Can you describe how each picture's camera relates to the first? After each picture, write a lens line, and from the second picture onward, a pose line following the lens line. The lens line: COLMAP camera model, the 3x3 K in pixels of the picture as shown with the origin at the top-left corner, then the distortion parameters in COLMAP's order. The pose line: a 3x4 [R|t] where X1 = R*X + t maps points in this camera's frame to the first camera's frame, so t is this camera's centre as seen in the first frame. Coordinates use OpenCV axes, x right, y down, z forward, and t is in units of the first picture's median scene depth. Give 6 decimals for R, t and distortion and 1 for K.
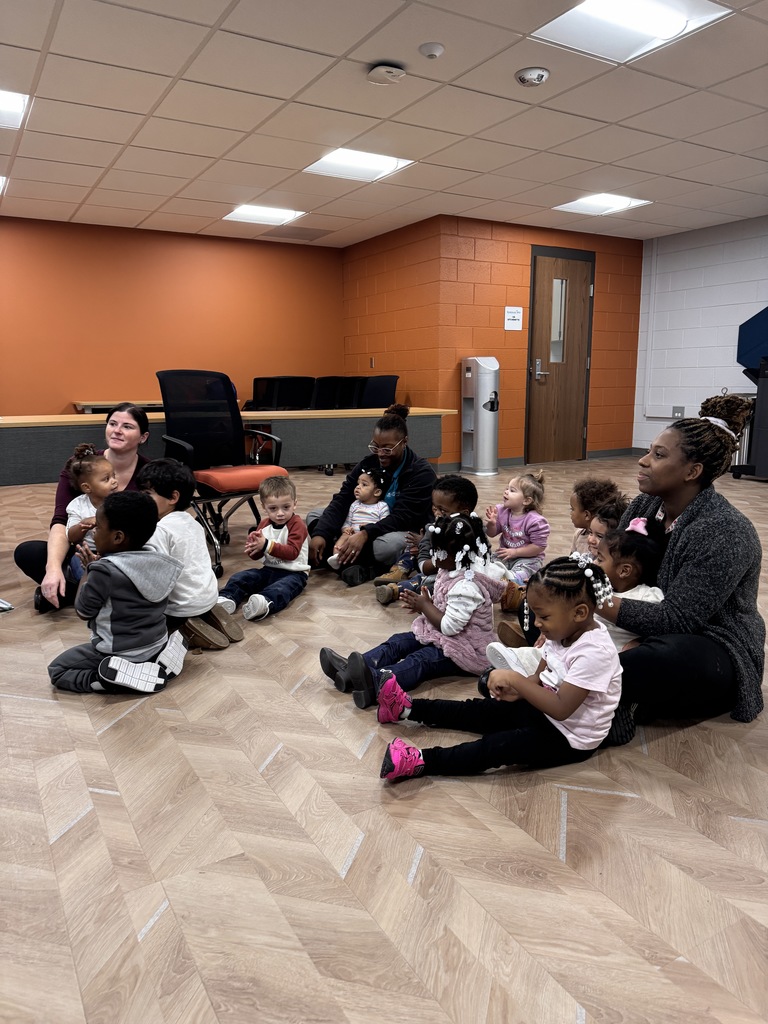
lens RADIAL K [[717.8, 0, 384.7], [0, 717.8, 509.7], [0, 0, 1]] dist [0.013393, -0.011925]
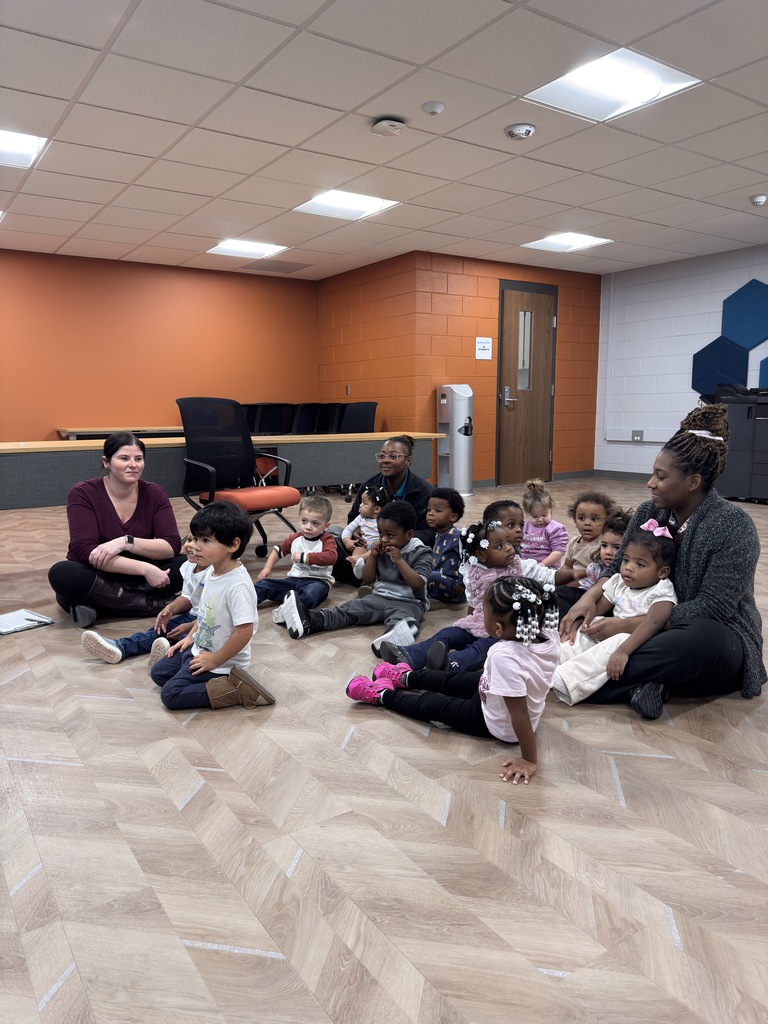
lens RADIAL K [[717.8, 0, 374.1], [0, 717.8, 514.4], [0, 0, 1]] dist [0.013393, -0.011925]
pose [[0.998292, -0.011588, 0.057265, -0.089760], [0.013290, 0.999478, -0.029433, 0.013809], [-0.056894, 0.030144, 0.997925, -0.069960]]
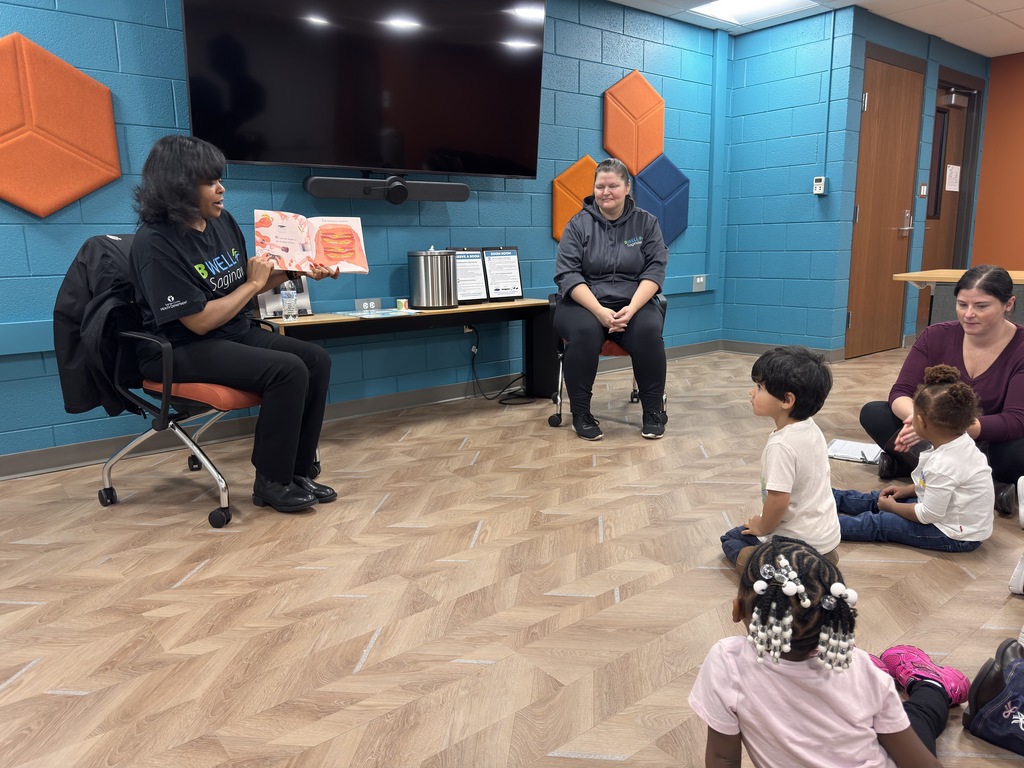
lens RADIAL K [[717.8, 0, 510.2], [0, 717.8, 380.8], [0, 0, 1]] dist [0.013393, -0.011925]
pose [[0.144101, 0.189402, -0.971268, 0.293140], [-0.161867, 0.972804, 0.165686, -0.046800], [0.976235, 0.133341, 0.170840, 0.277860]]
